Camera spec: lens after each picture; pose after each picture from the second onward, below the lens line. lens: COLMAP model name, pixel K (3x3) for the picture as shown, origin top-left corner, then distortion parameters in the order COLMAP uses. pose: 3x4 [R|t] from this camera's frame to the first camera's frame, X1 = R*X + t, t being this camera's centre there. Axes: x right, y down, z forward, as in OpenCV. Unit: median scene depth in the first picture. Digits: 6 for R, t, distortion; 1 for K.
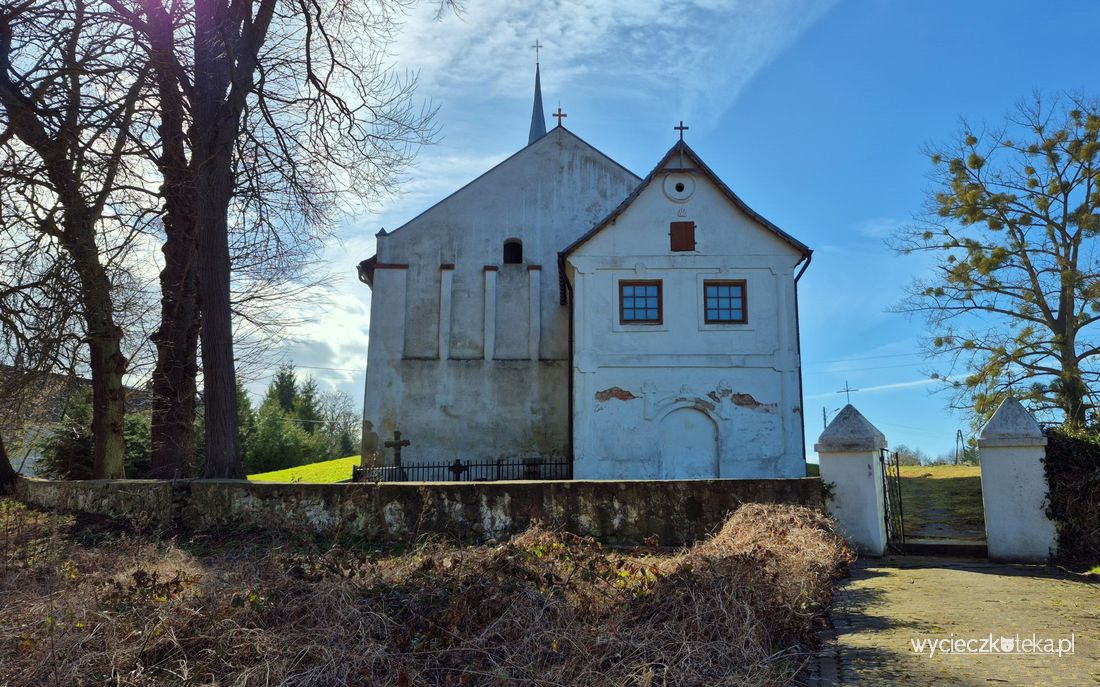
lens RADIAL K [[851.8, 0, 552.7], [0, 851.8, 356.9], [0, 0, 1]] dist [0.153286, -0.190988]
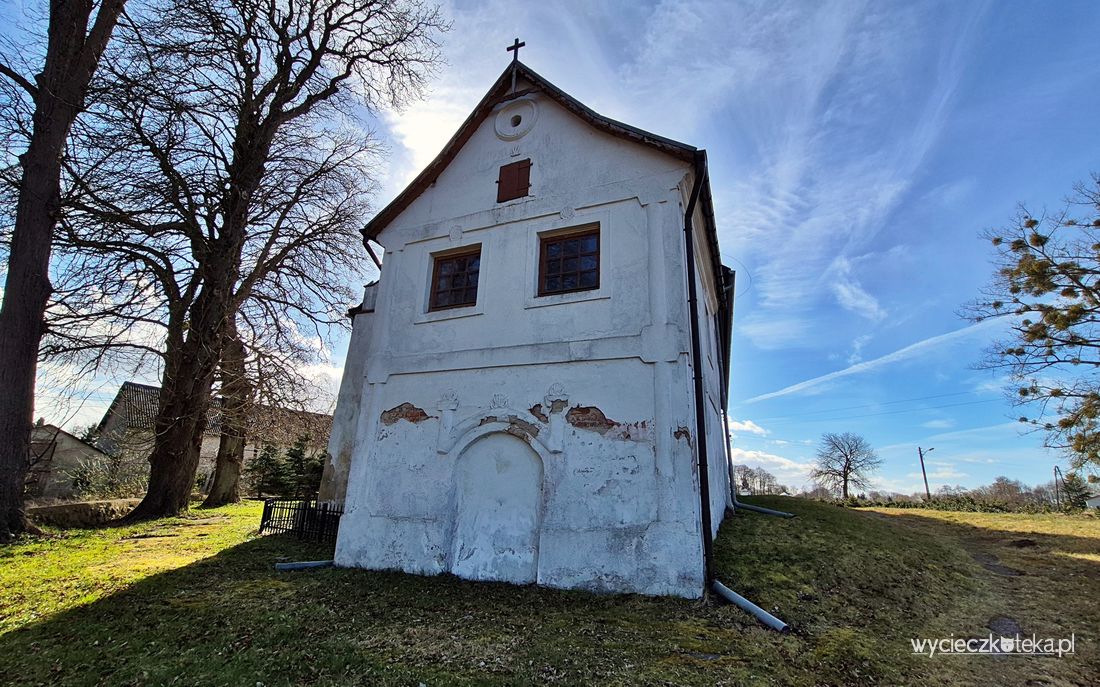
lens RADIAL K [[461.8, 0, 550.5], [0, 461.8, 360.0], [0, 0, 1]] dist [0.004654, 0.000435]
pose [[0.929180, -0.067746, -0.363367, 0.308861], [0.019996, 0.990834, -0.133598, 0.052241], [0.369087, 0.116870, 0.922017, 0.698280]]
